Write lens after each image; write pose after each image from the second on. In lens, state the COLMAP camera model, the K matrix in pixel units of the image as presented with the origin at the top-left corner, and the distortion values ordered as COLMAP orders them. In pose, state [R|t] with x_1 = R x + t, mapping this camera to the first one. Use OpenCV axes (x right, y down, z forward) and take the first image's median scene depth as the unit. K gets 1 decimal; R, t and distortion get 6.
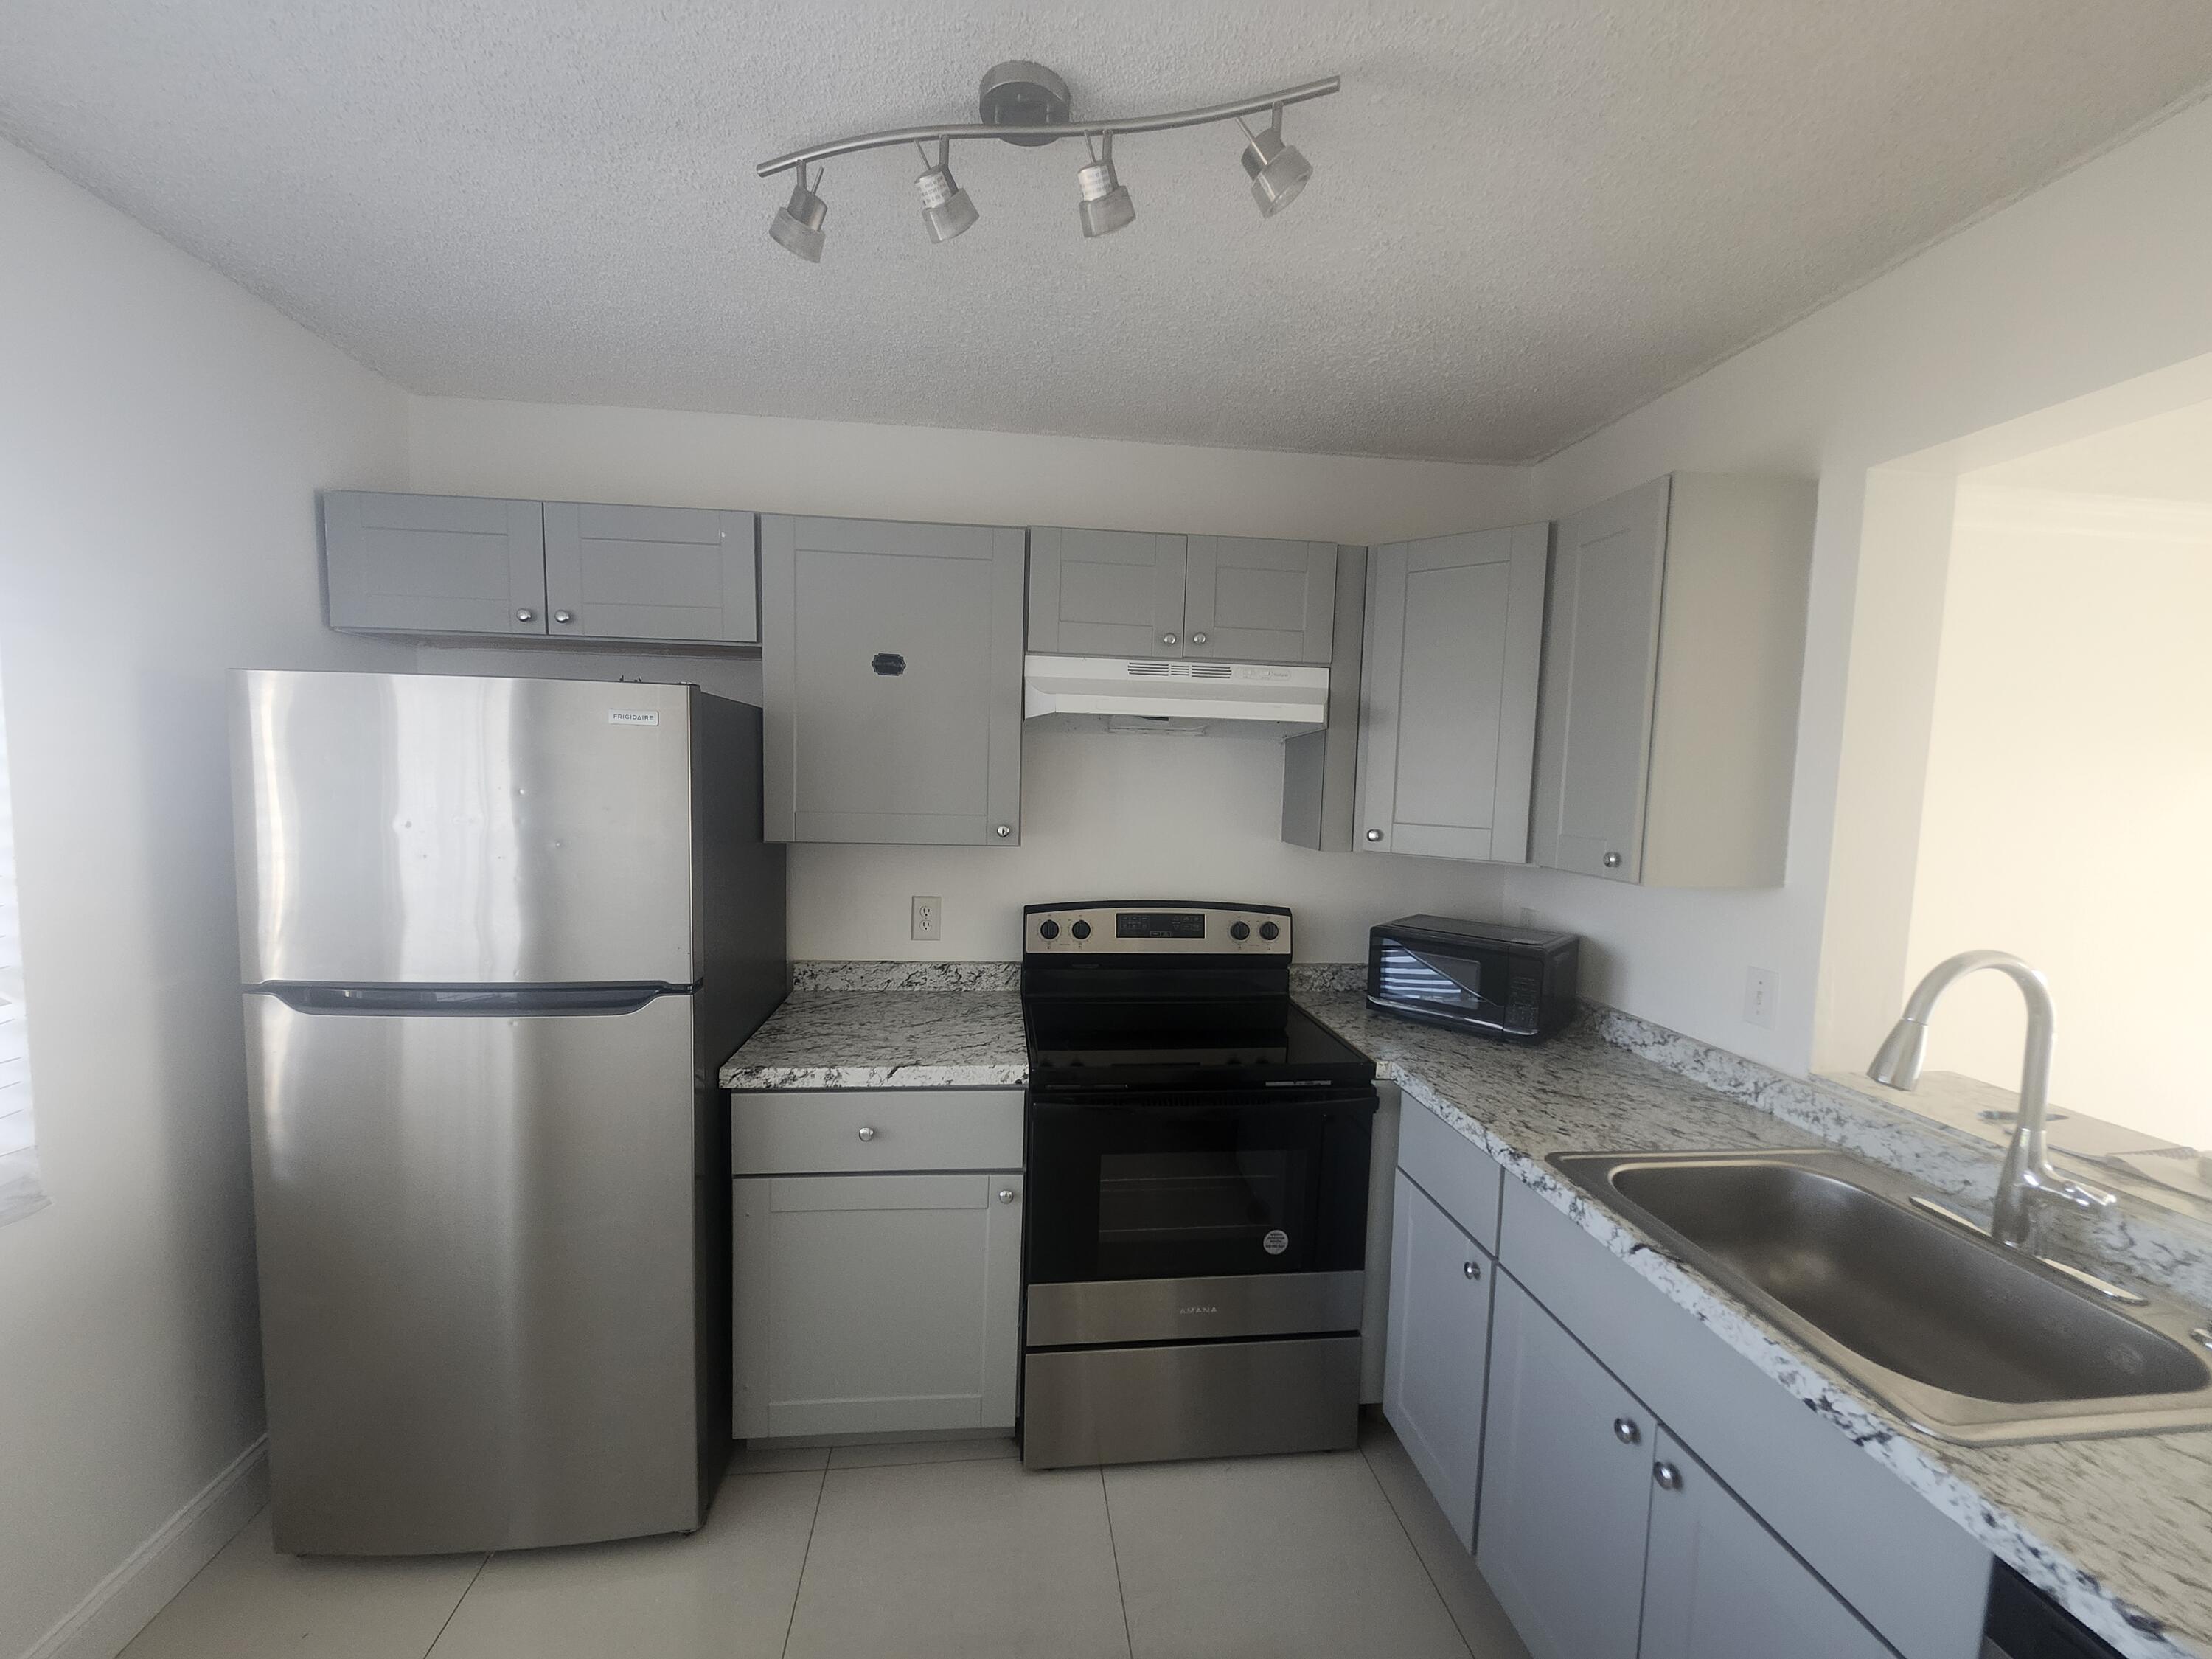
lens RADIAL K [[875.3, 0, 1092.4], [0, 875.3, 847.3], [0, 0, 1]] dist [-0.001102, -0.000290]
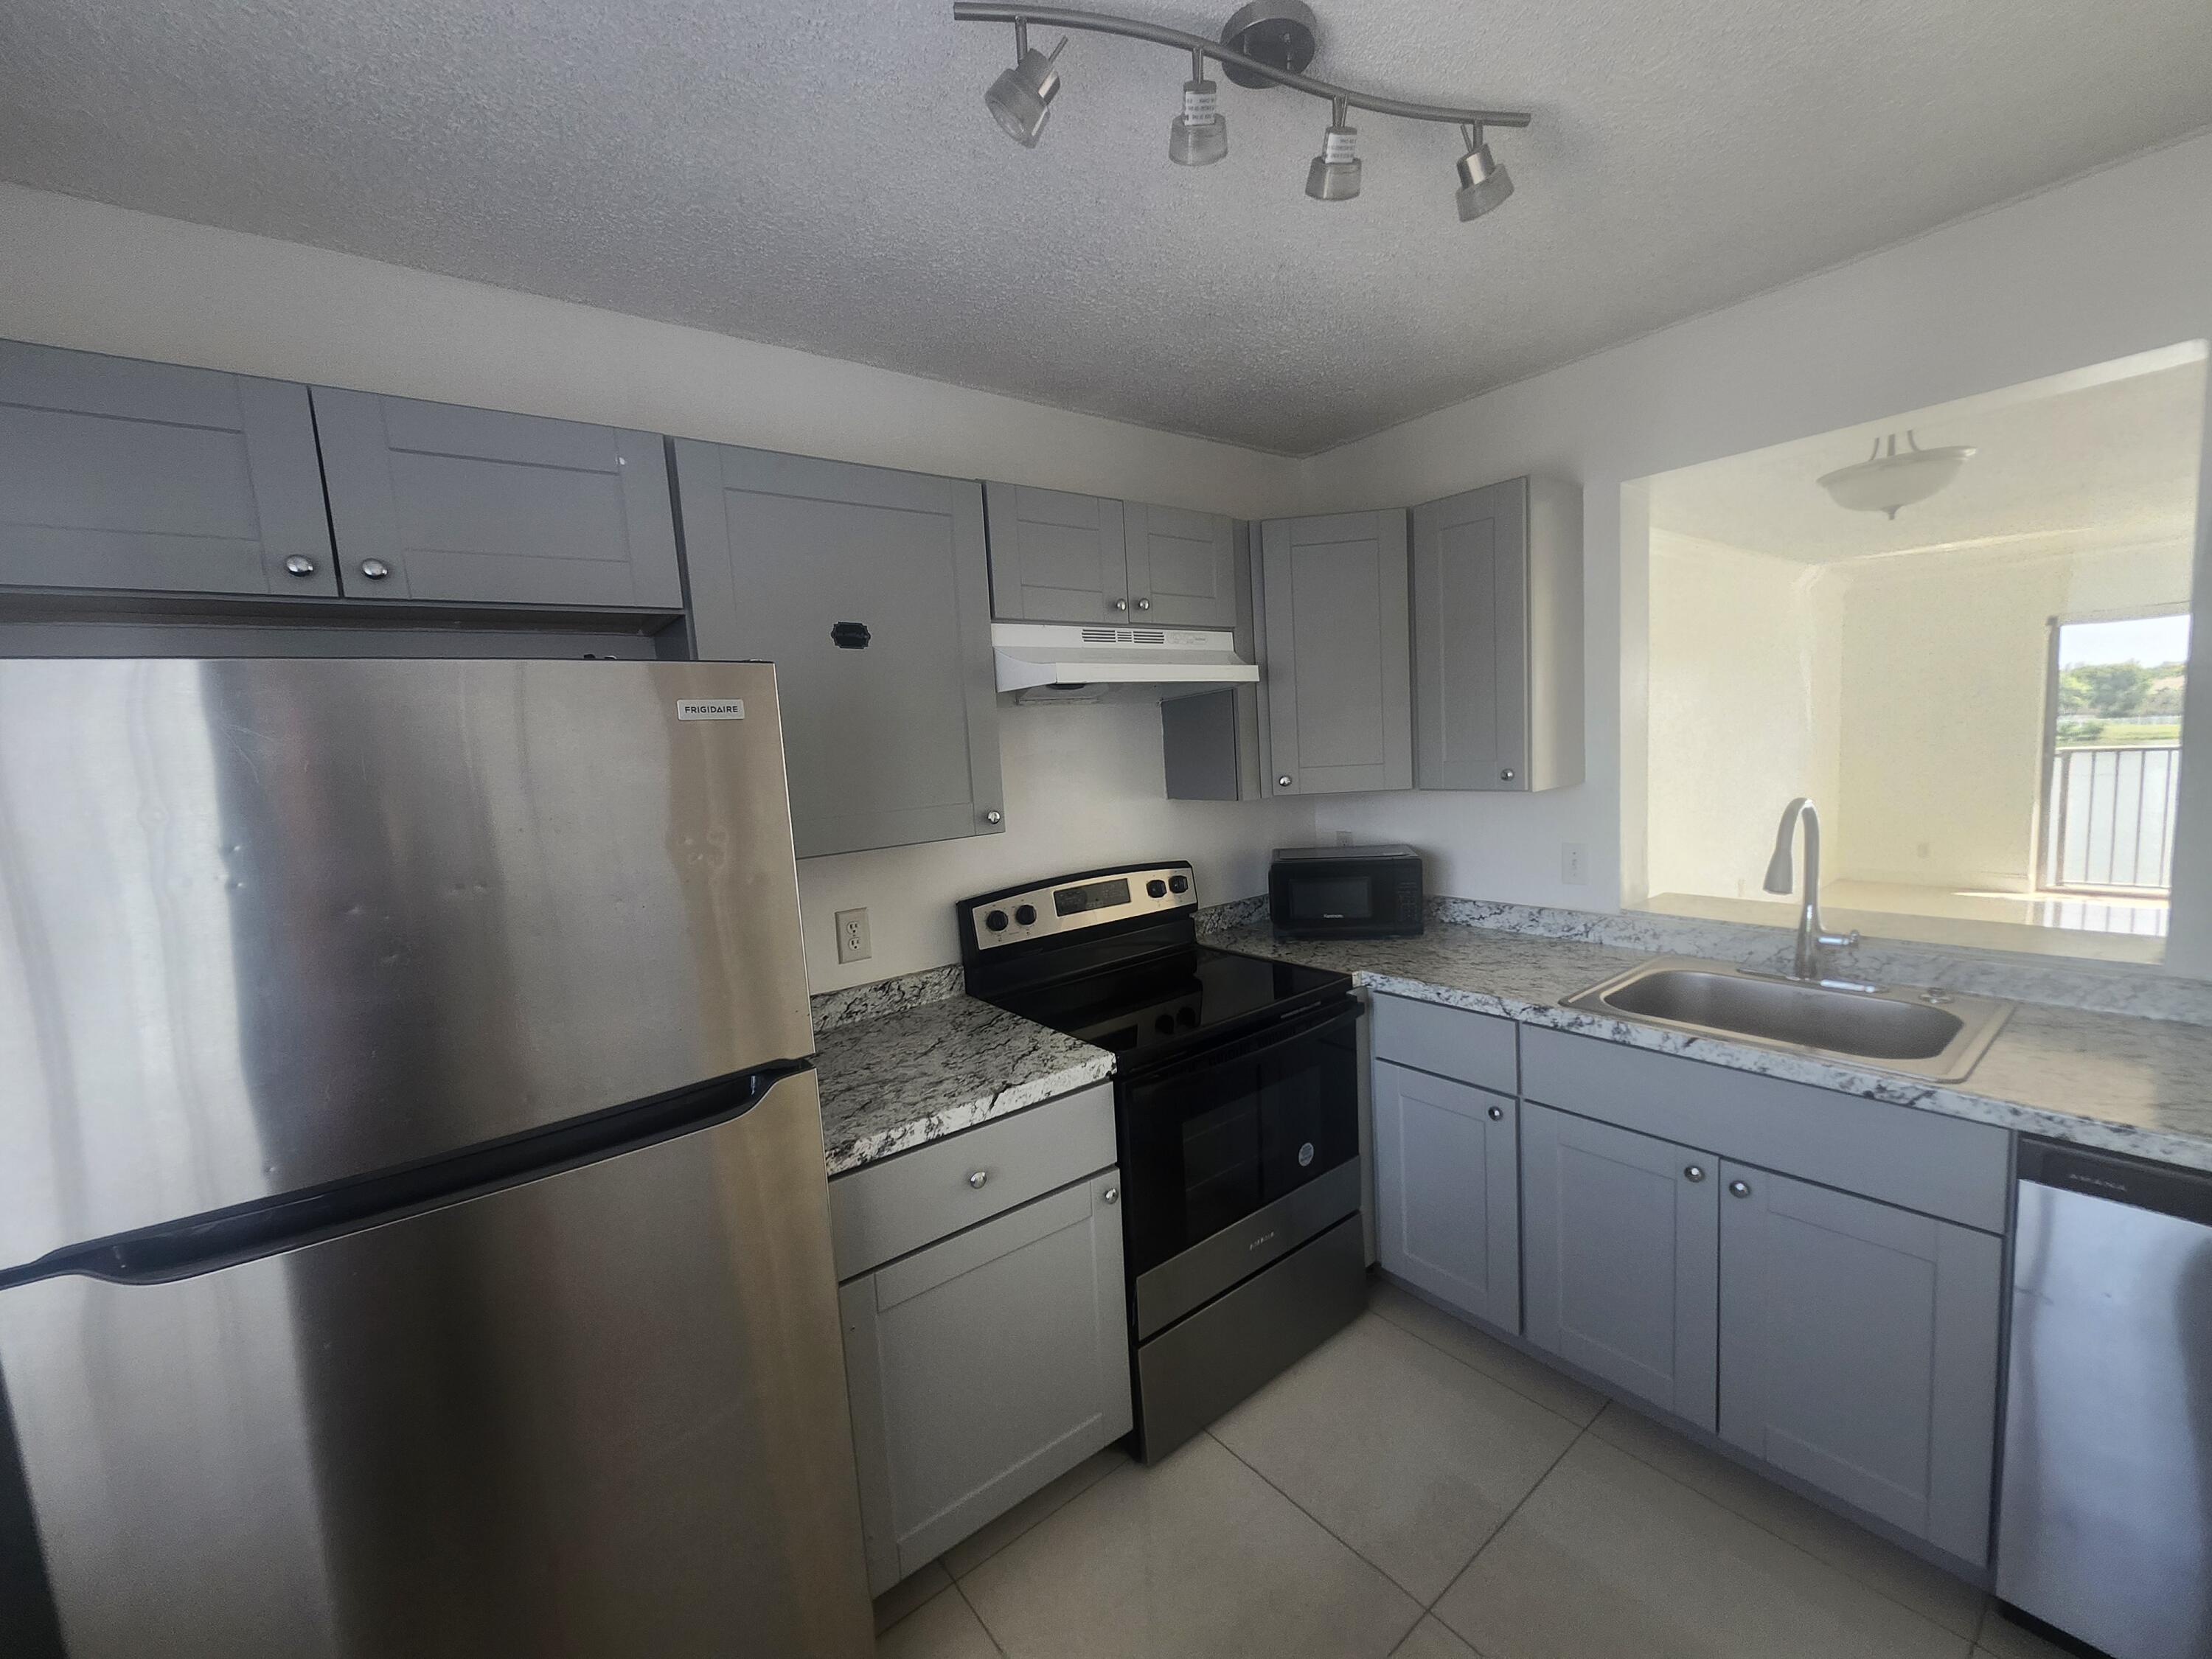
lens RADIAL K [[885.9, 0, 1101.0], [0, 885.9, 838.0], [0, 0, 1]] dist [0.000025, -0.000015]
pose [[0.845549, -0.135871, 0.516319, -0.523134], [0.127867, 0.990467, 0.051245, -0.032671], [-0.518359, 0.022690, 0.854862, 0.170106]]
